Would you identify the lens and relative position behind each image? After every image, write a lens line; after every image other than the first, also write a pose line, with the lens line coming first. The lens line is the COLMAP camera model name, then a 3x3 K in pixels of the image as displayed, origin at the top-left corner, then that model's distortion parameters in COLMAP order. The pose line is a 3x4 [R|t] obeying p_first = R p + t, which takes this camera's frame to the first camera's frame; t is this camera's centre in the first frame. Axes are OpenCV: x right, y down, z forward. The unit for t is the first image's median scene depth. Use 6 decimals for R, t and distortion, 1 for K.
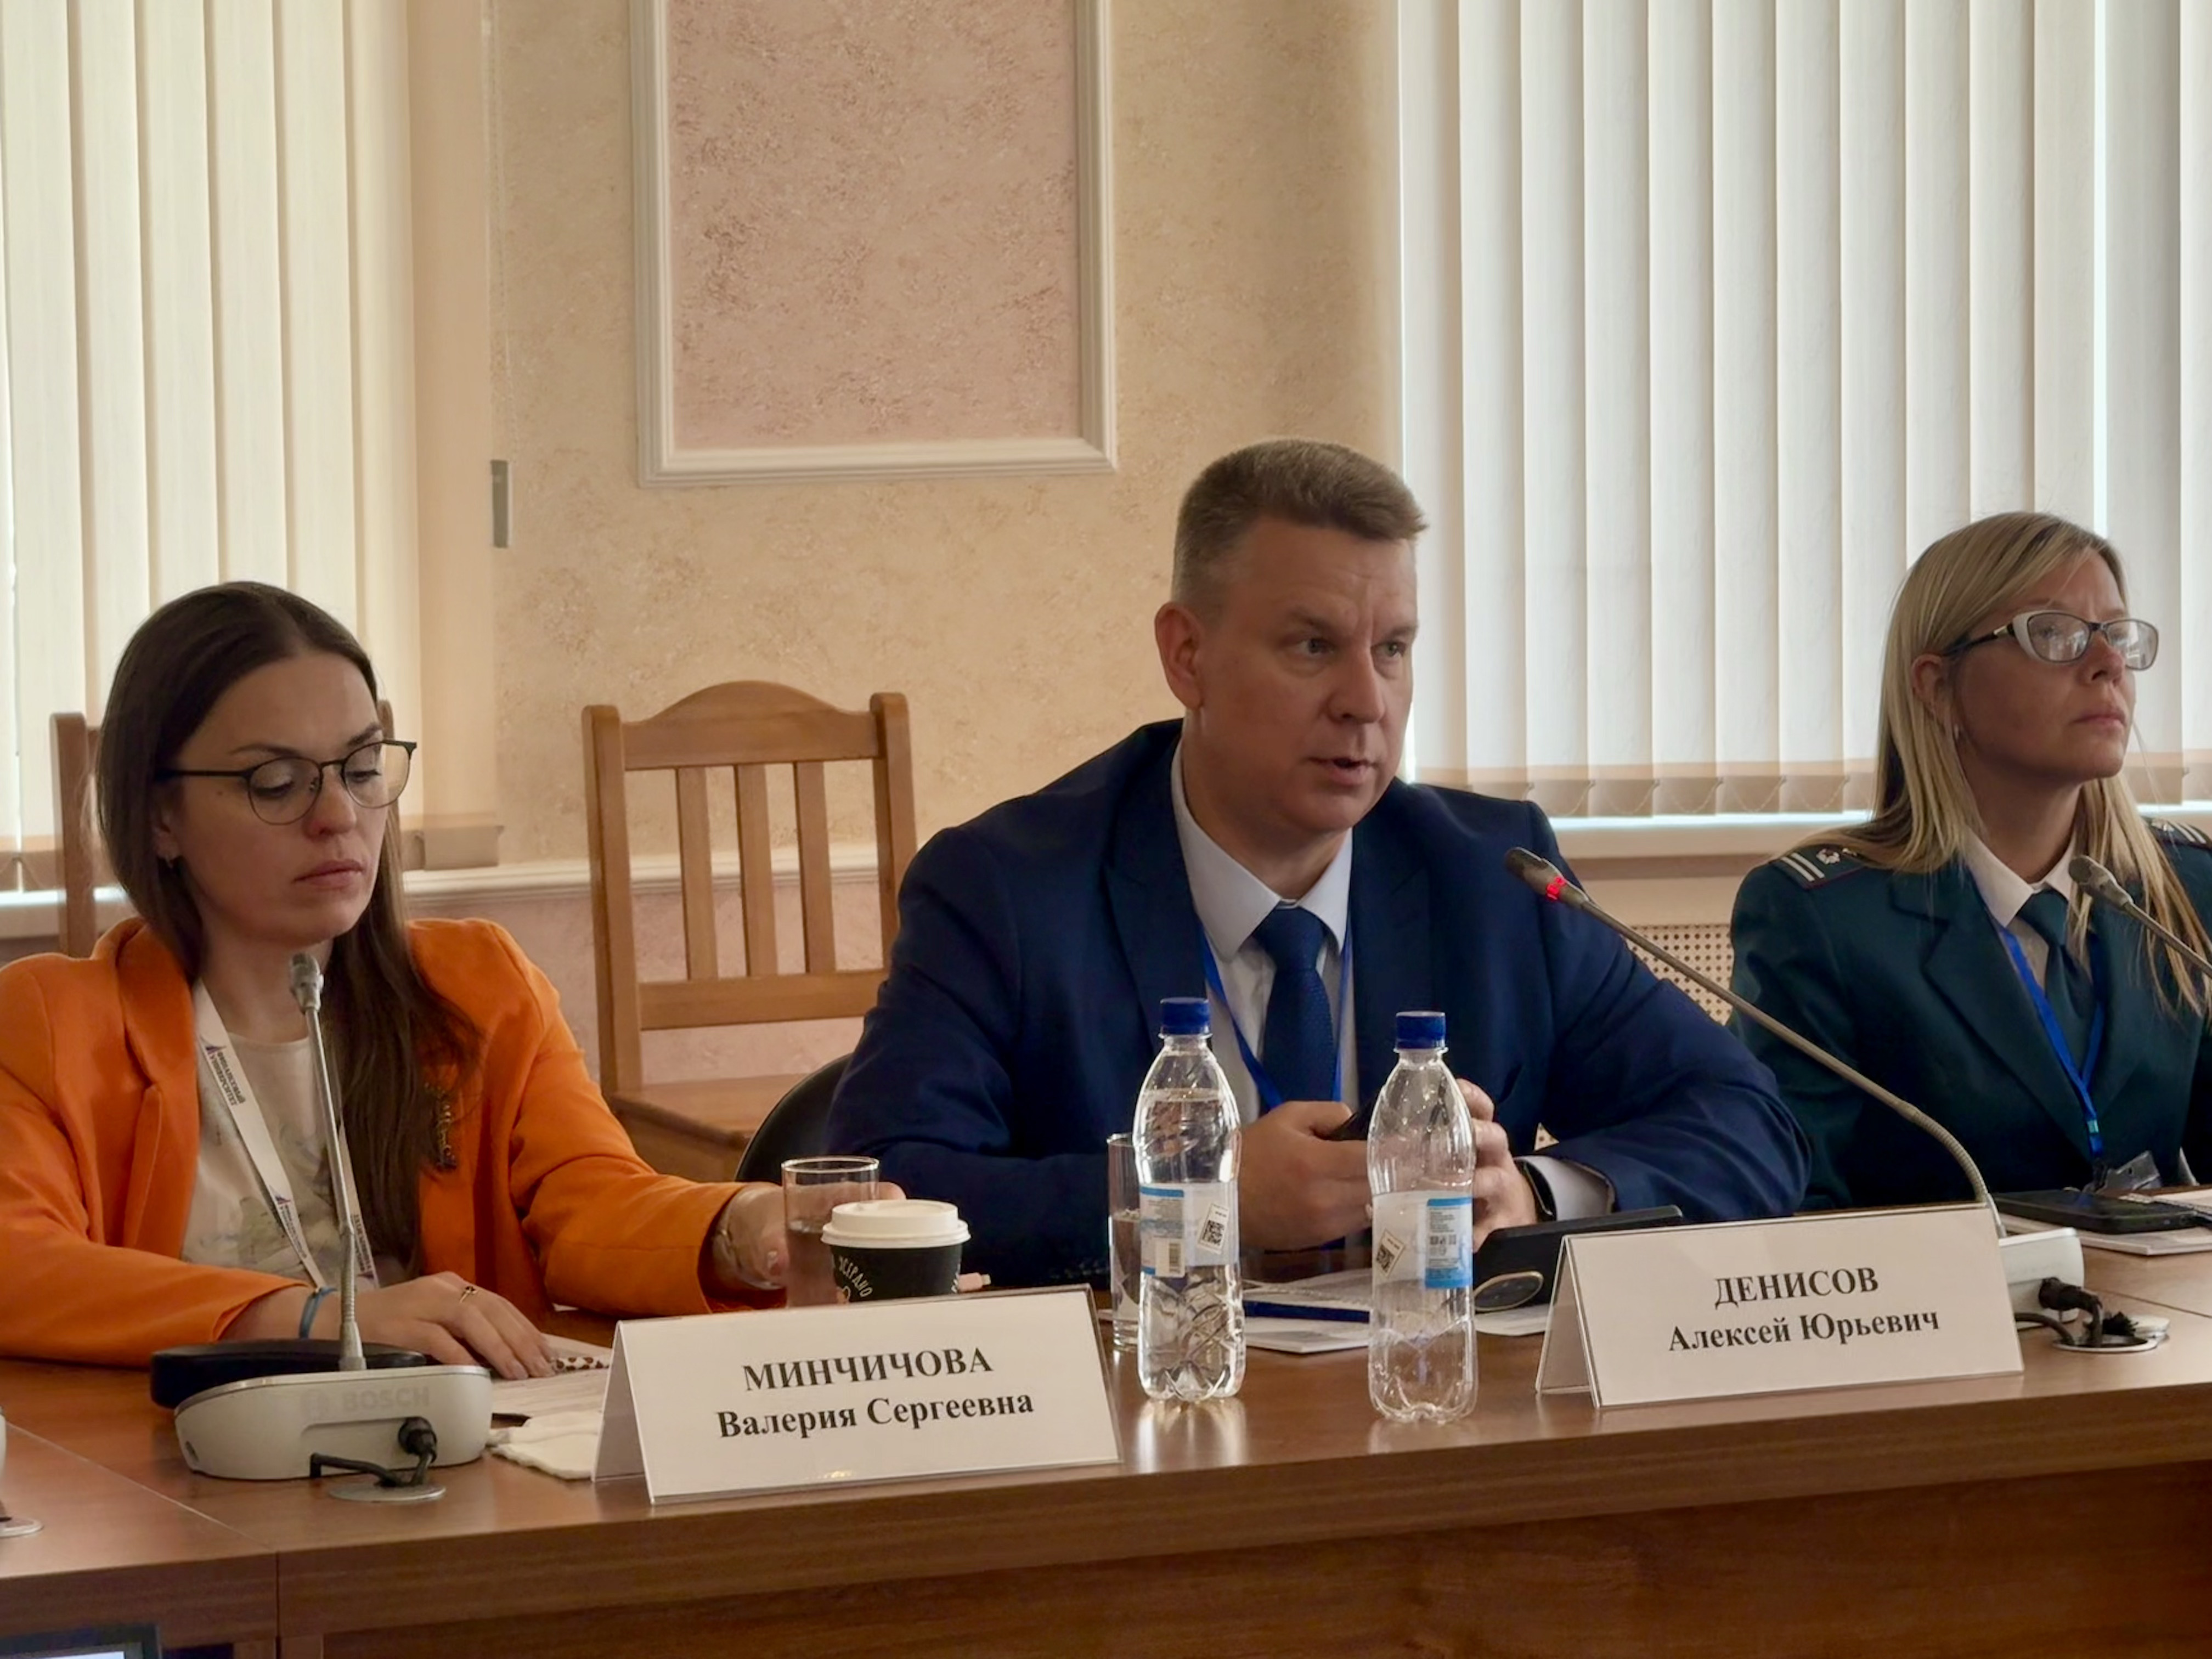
lens RADIAL K [[8633.3, 0, 1106.0], [0, 8633.3, 829.5], [0, 0, 1]] dist [0.251742, 3.003618]
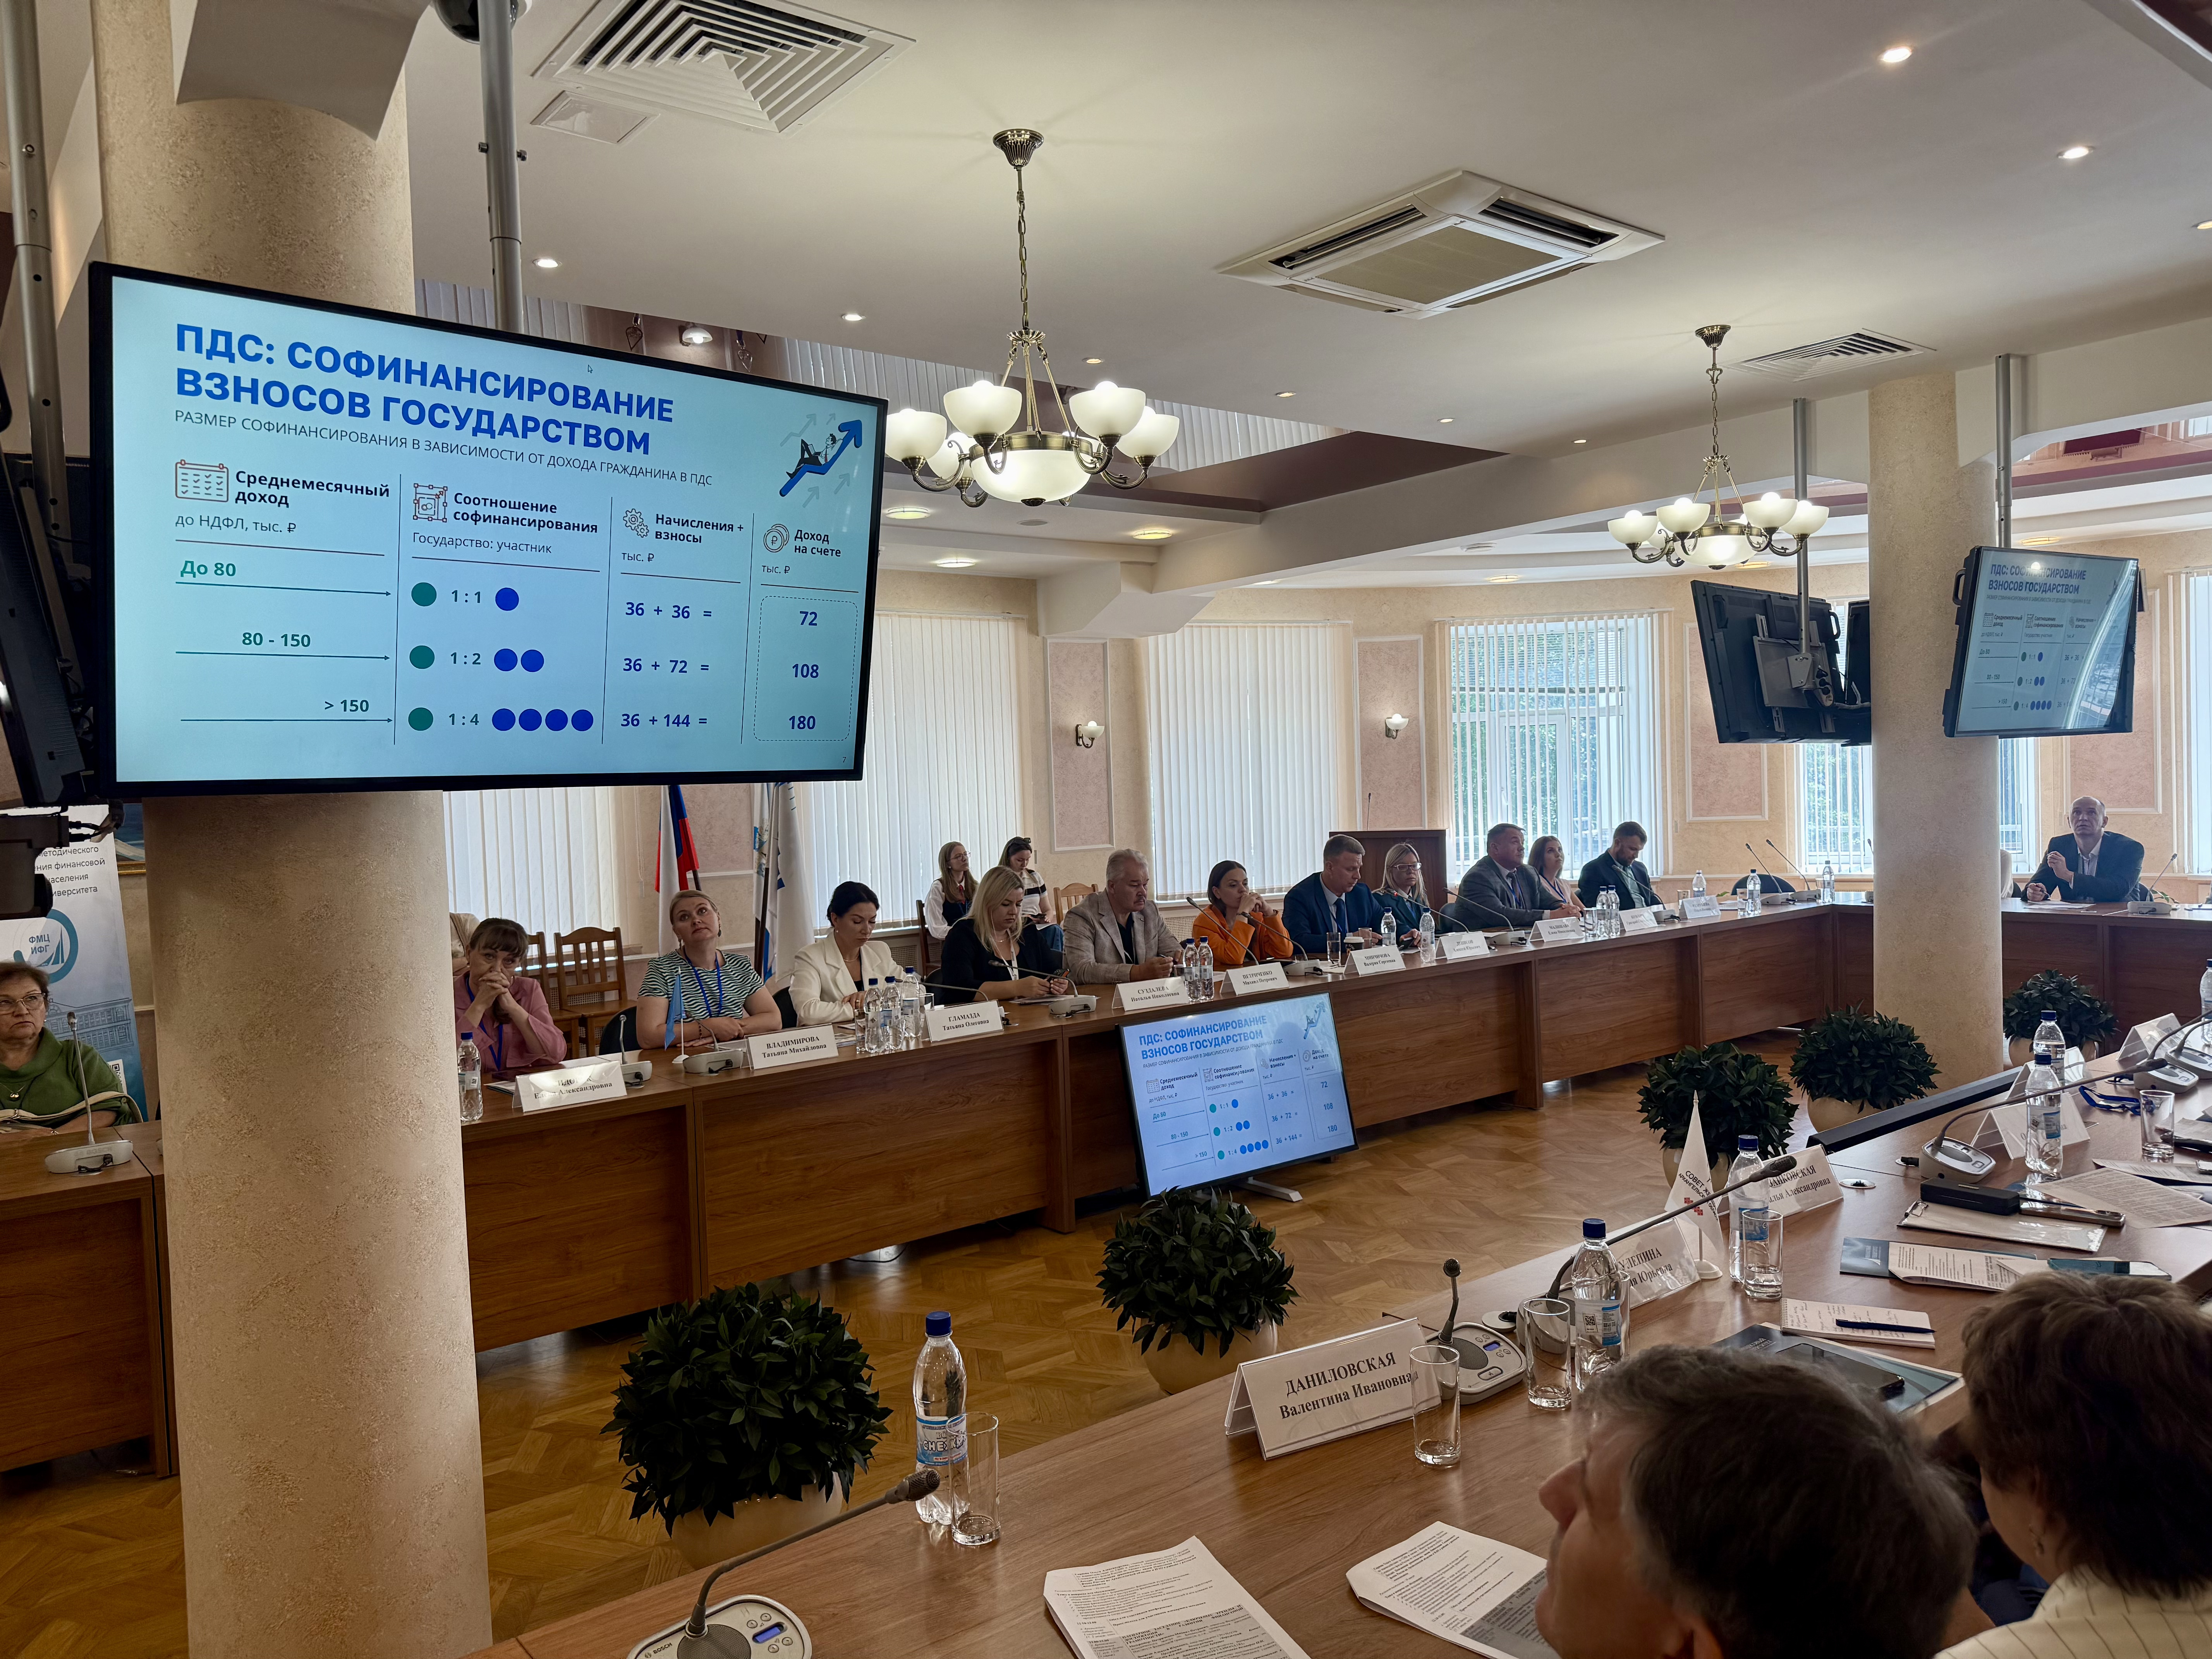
lens RADIAL K [[1558.3, 0, 1106.0], [0, 1558.3, 829.5], [0, 0, 1]] dist [0.114728, 0.000311]
pose [[0.966319, -0.030180, 0.255573, -0.498639], [0.046142, 0.997325, -0.056689, 0.015959], [-0.253179, 0.066572, 0.965126, -0.207207]]
